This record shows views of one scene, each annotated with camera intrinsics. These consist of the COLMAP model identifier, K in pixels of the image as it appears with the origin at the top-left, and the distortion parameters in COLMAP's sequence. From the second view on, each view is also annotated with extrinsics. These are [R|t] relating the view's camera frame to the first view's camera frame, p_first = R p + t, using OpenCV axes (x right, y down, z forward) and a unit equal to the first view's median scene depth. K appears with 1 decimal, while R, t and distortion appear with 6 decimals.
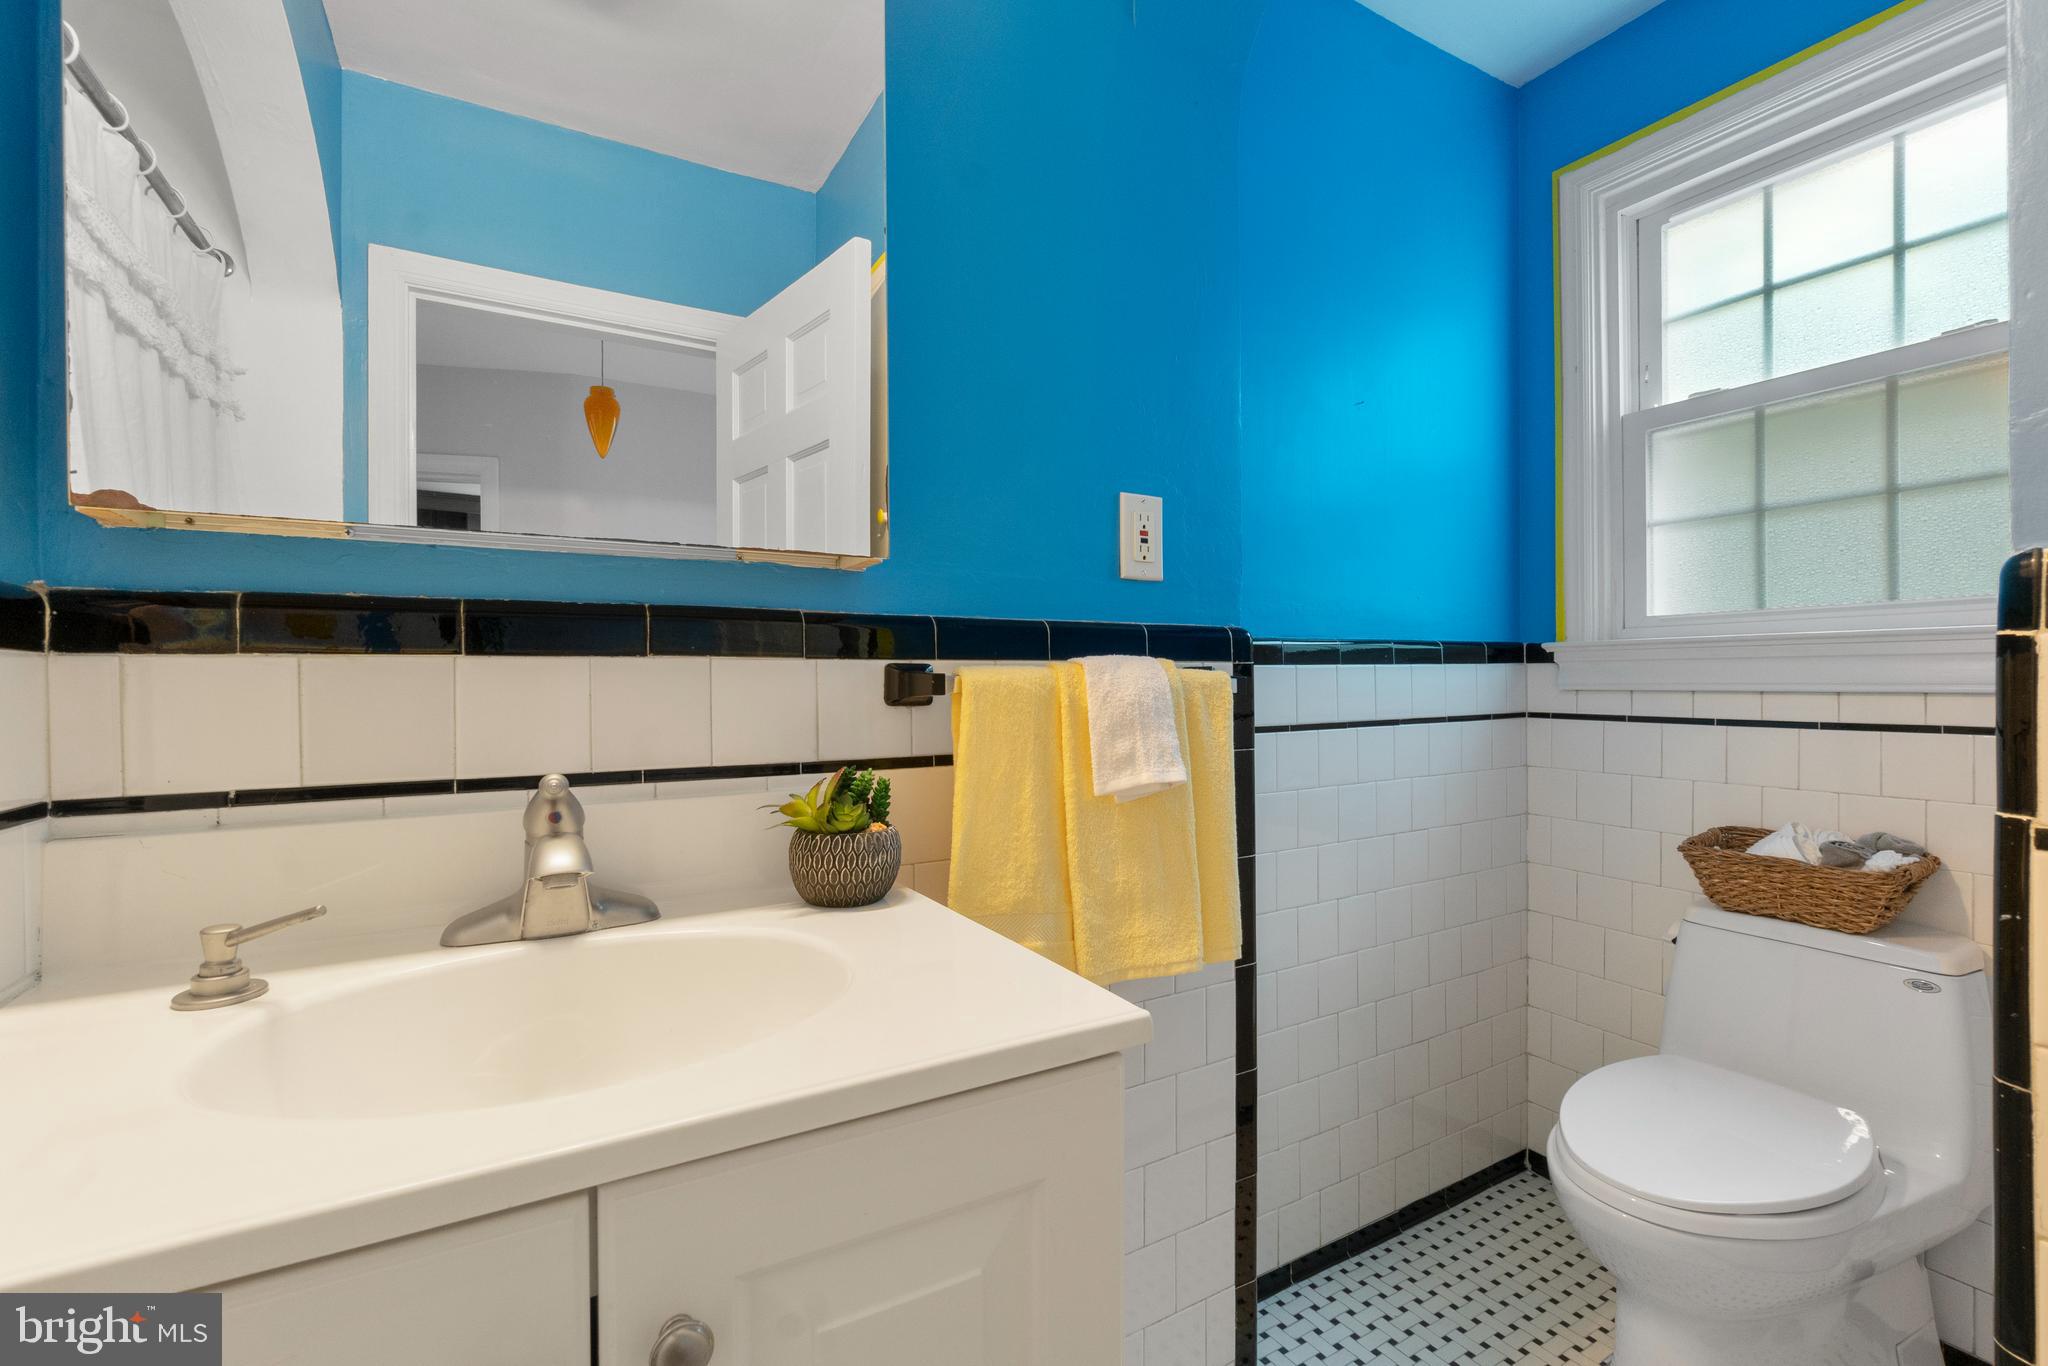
lens RADIAL K [[885.3, 0, 1018.8], [0, 885.3, 690.4], [0, 0, 1]] dist [-0.004511, -0.000527]
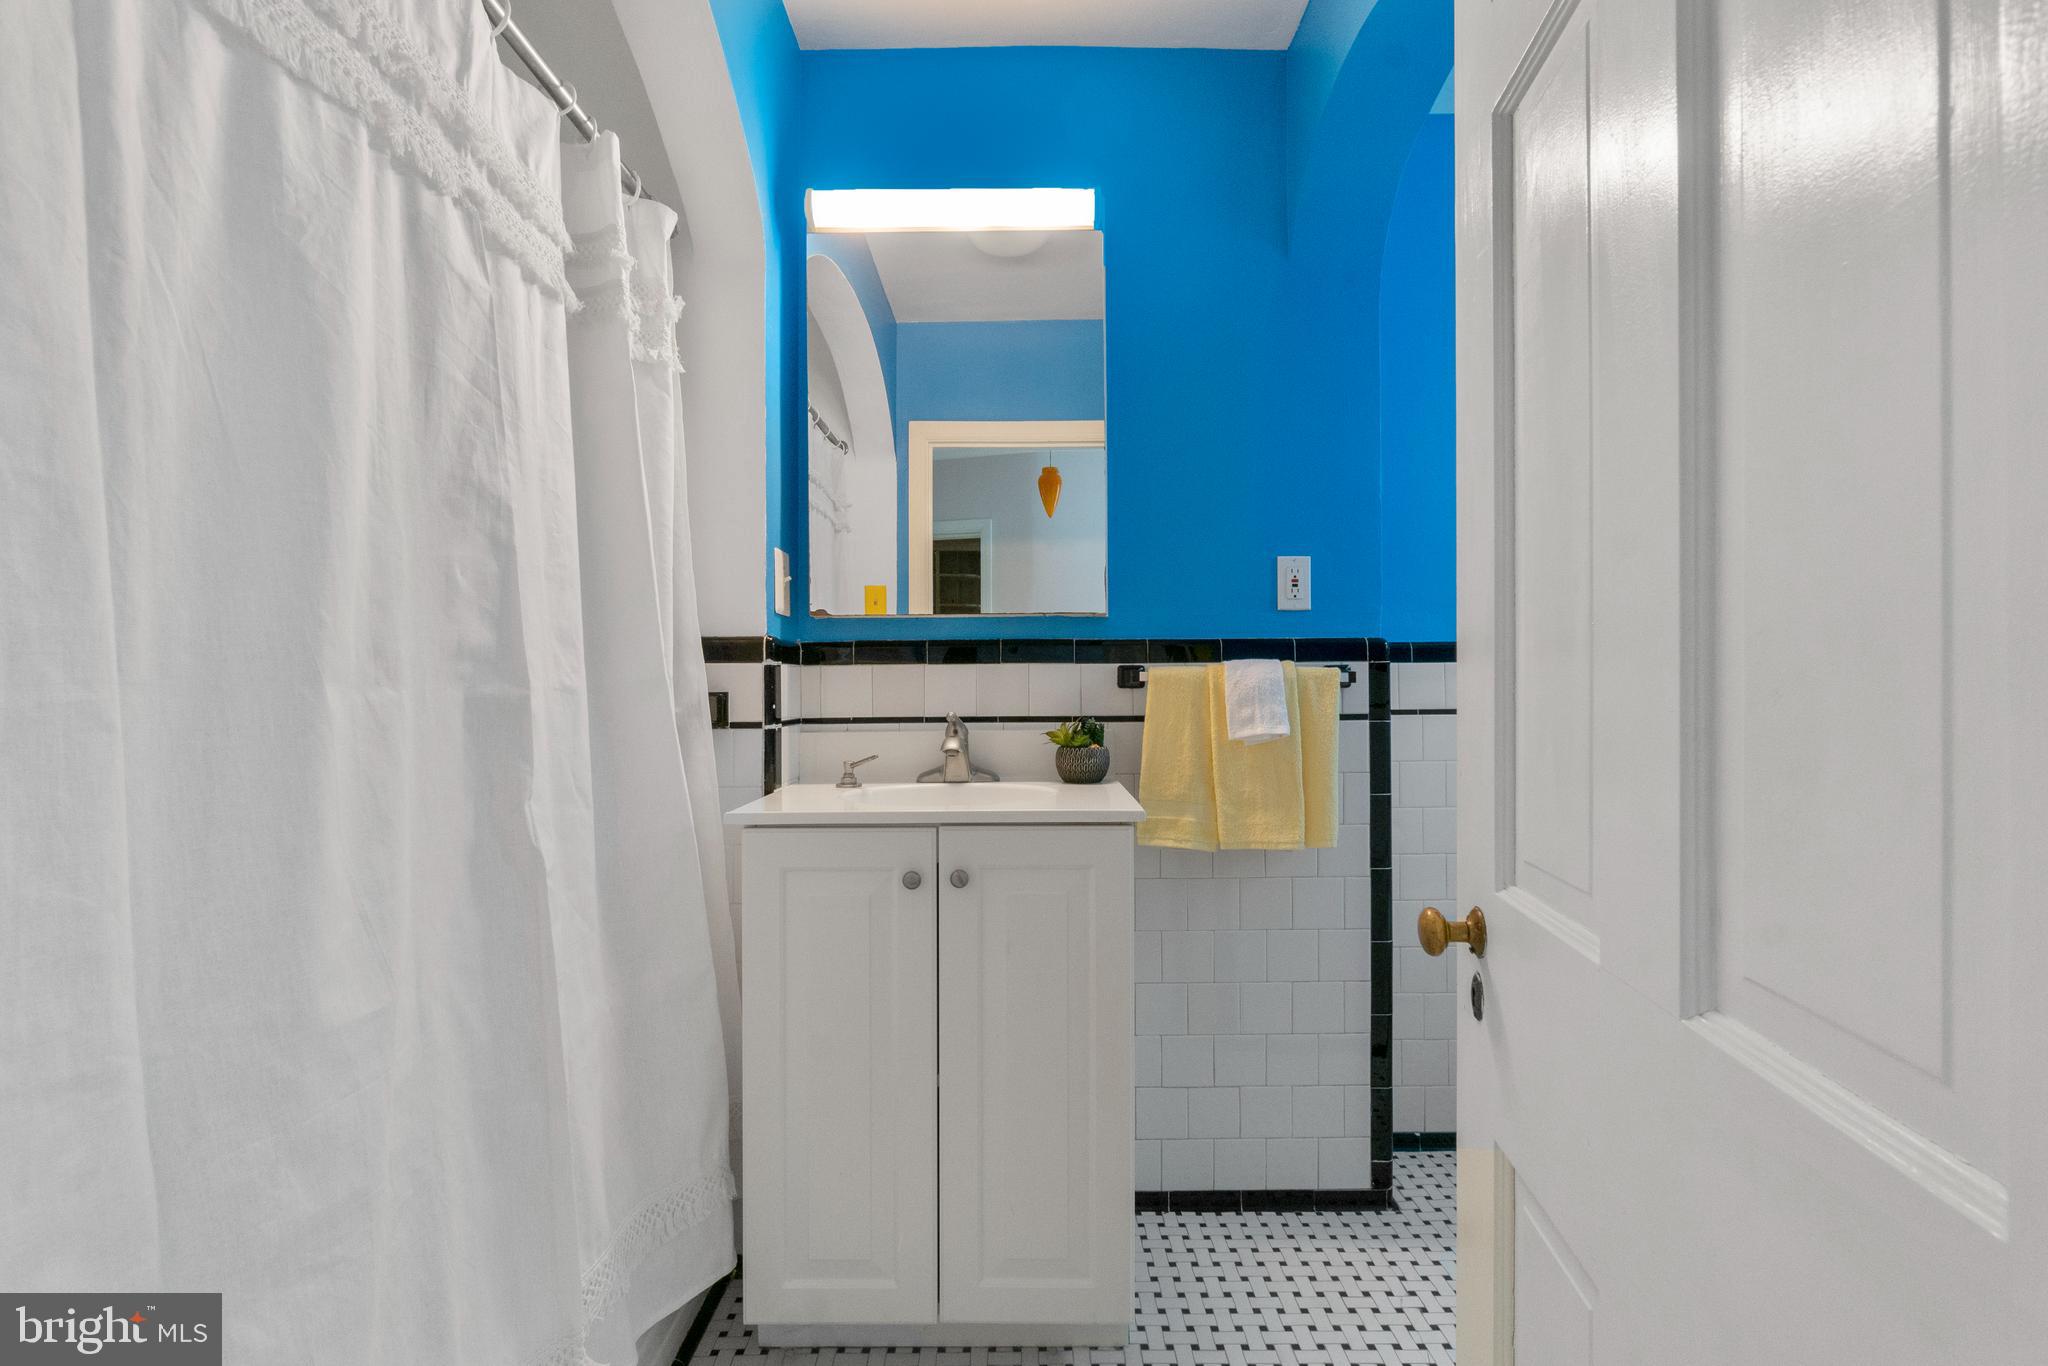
lens RADIAL K [[893.9, 0, 1022.6], [0, 893.9, 677.0], [0, 0, 1]] dist [-0.001757, -0.000480]
pose [[0.864703, -0.004198, -0.502266, 0.641097], [-0.003654, 0.999886, -0.014649, 0.022872], [0.502270, 0.014503, 0.864589, -0.758170]]
